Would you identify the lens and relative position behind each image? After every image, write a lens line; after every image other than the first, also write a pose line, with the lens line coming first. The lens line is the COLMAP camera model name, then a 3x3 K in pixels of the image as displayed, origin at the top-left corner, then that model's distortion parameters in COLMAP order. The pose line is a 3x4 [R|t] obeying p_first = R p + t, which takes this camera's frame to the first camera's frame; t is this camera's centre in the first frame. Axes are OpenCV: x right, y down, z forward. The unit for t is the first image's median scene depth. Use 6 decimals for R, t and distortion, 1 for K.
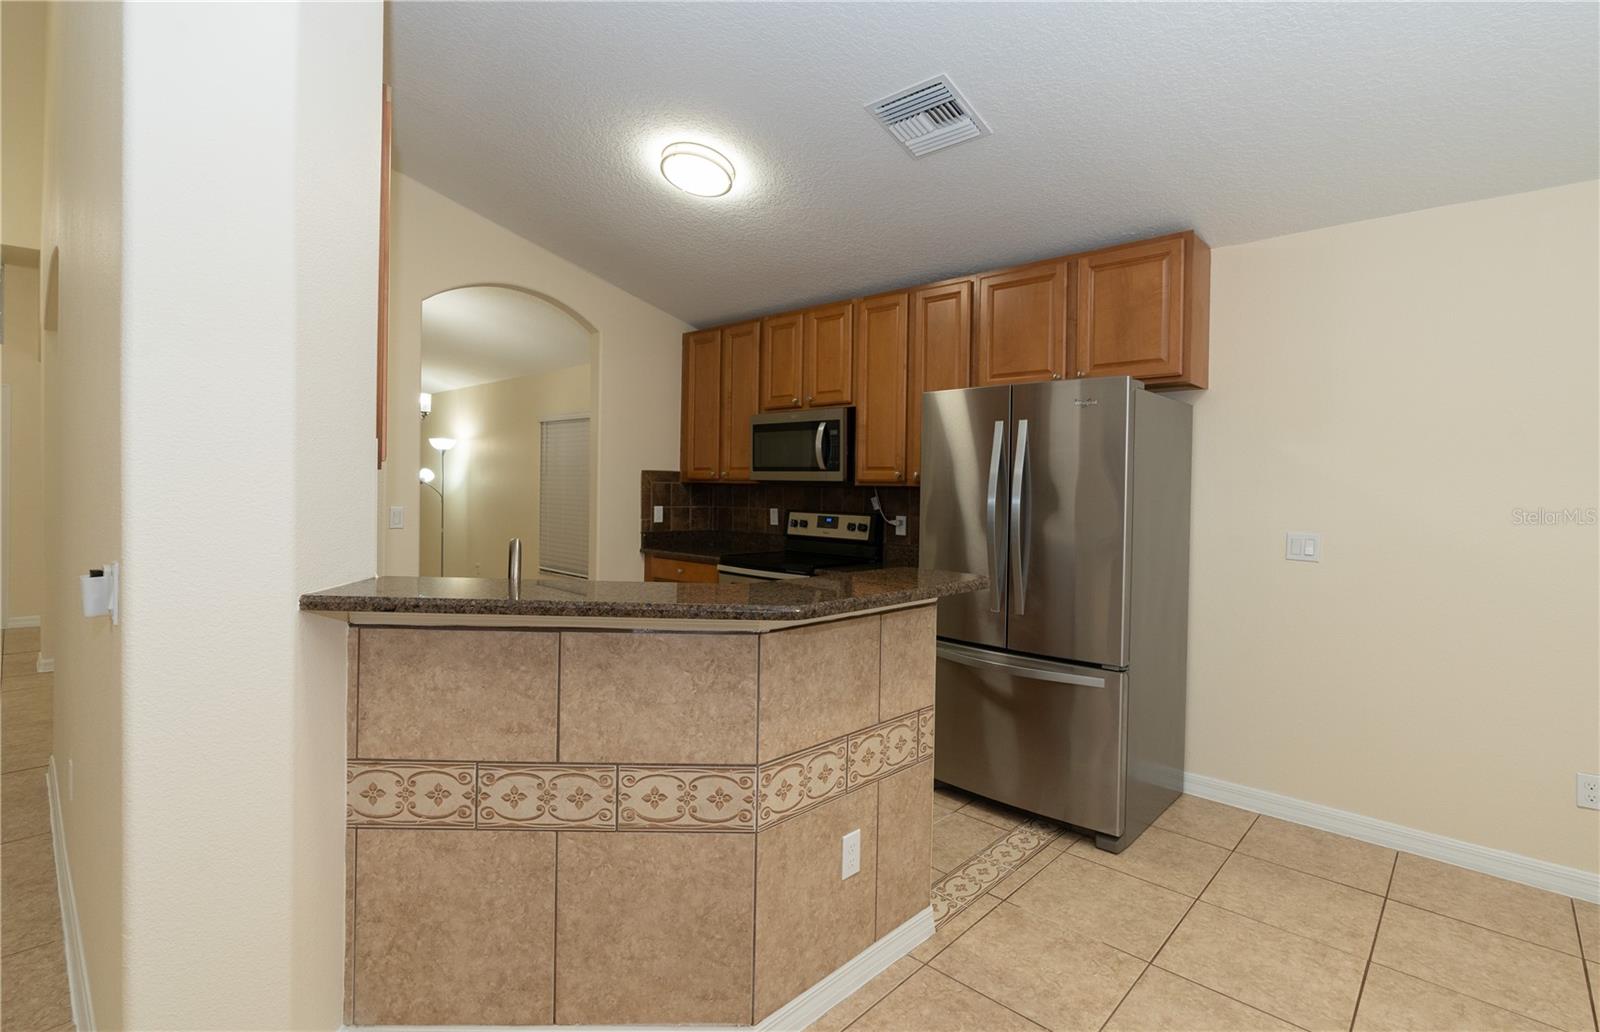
lens RADIAL K [[737.5, 0, 803.0], [0, 737.5, 492.4], [0, 0, 1]] dist [-0.008738, 0.001128]
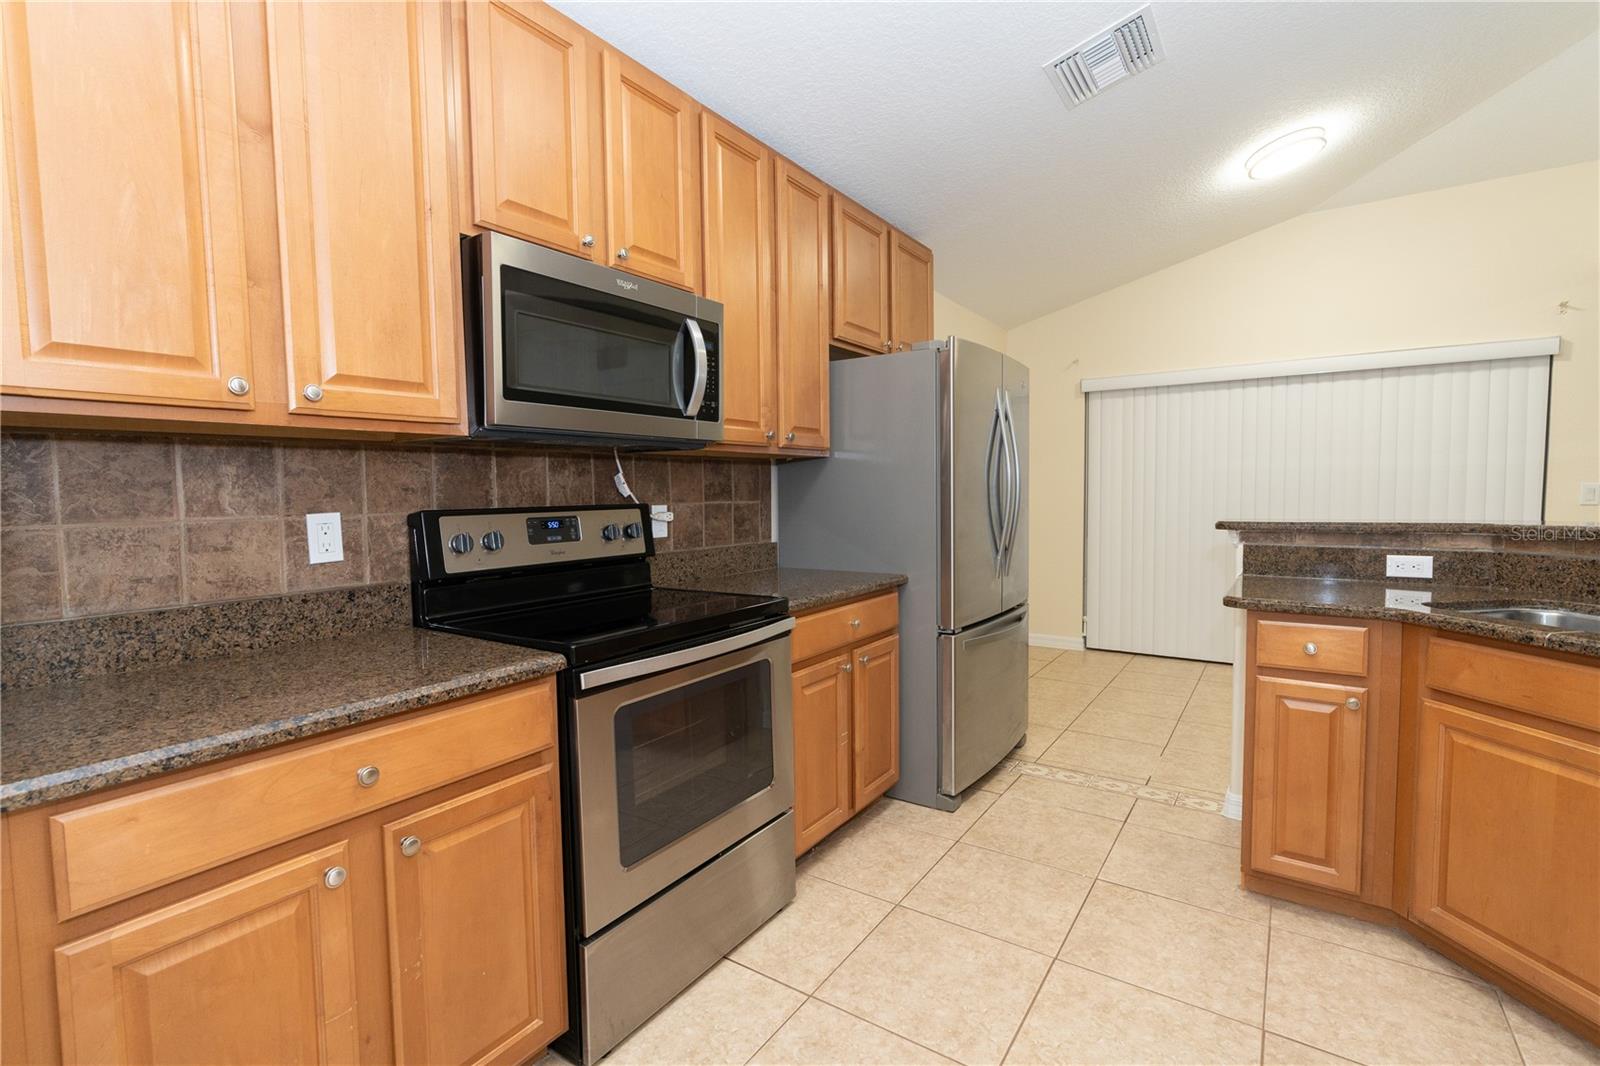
lens RADIAL K [[717.1, 0, 815.3], [0, 717.1, 534.3], [0, 0, 1]] dist [-0.016360, 0.005575]
pose [[-0.154490, -0.078246, 0.984891, -0.486120], [0.017381, 0.996489, 0.081894, 0.011084], [-0.987842, 0.029770, -0.152587, 1.032637]]
